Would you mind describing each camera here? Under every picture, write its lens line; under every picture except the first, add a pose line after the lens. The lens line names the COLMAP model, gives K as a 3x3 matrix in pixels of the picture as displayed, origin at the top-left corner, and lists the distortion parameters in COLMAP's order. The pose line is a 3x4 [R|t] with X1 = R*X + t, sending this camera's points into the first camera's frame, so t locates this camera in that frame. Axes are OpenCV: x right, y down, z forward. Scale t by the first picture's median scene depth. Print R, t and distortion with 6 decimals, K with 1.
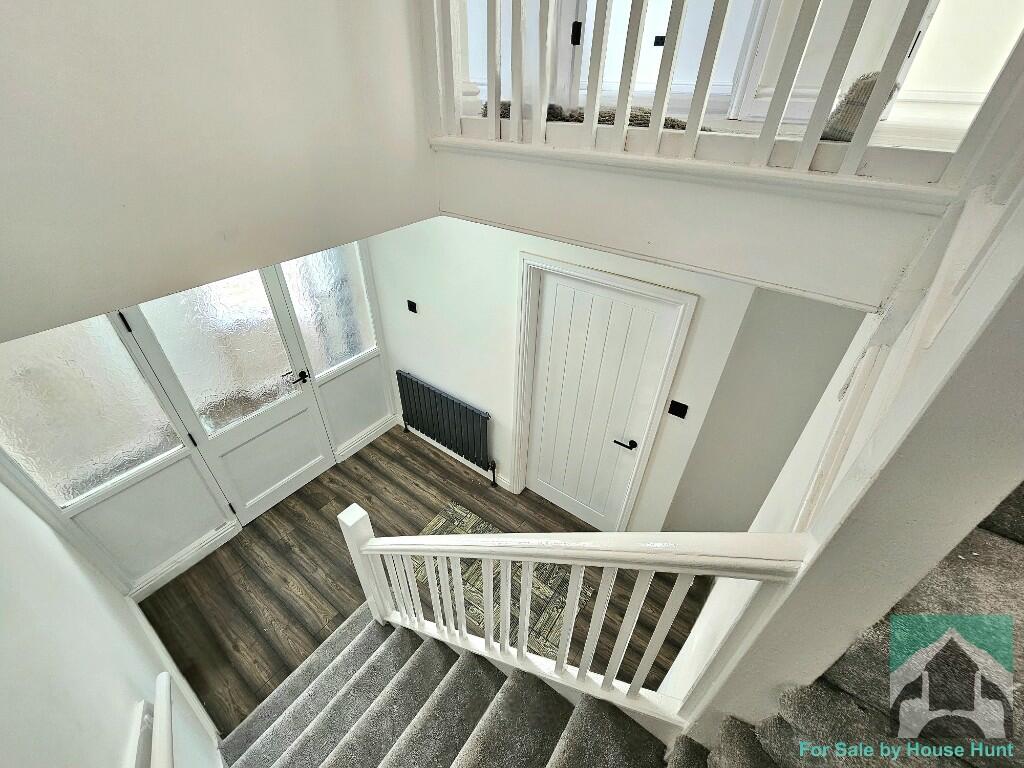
lens RADIAL K [[424.5, 0, 502.6], [0, 424.5, 383.2], [0, 0, 1]] dist [-0.001785, -0.000232]
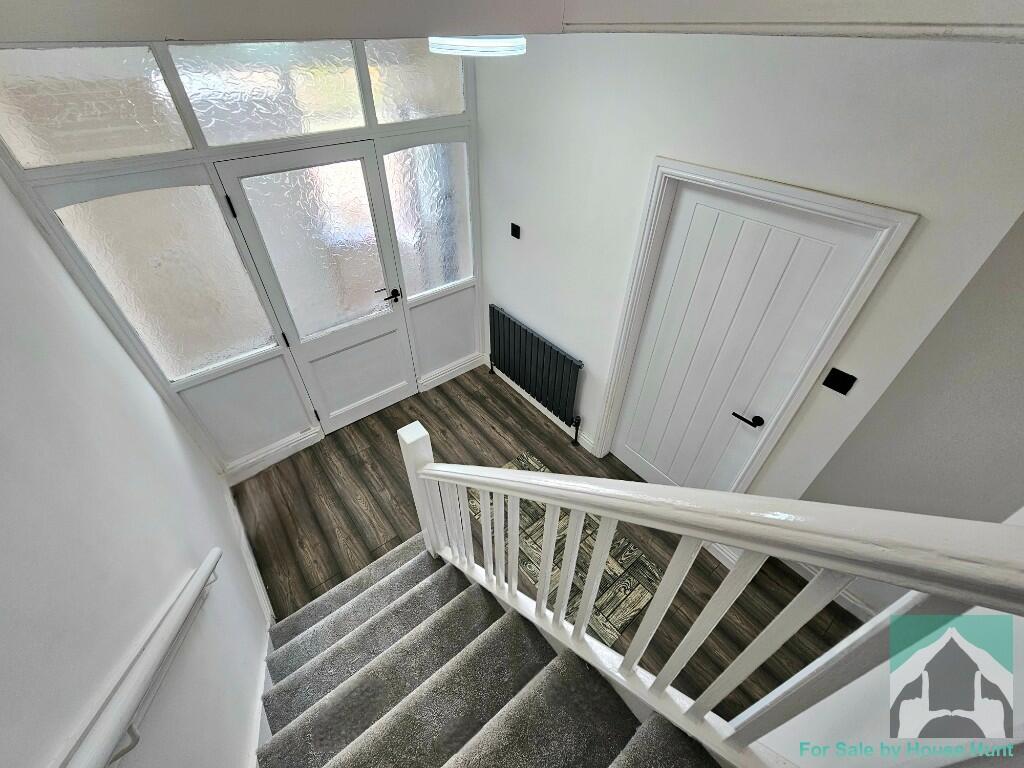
lens RADIAL K [[424.5, 0, 502.6], [0, 424.5, 383.2], [0, 0, 1]] dist [-0.001785, -0.000232]
pose [[0.964774, 0.160733, -0.208268, -0.001223], [-0.143324, 0.984985, 0.096245, 0.063670], [0.220611, -0.063005, 0.973325, 0.118515]]
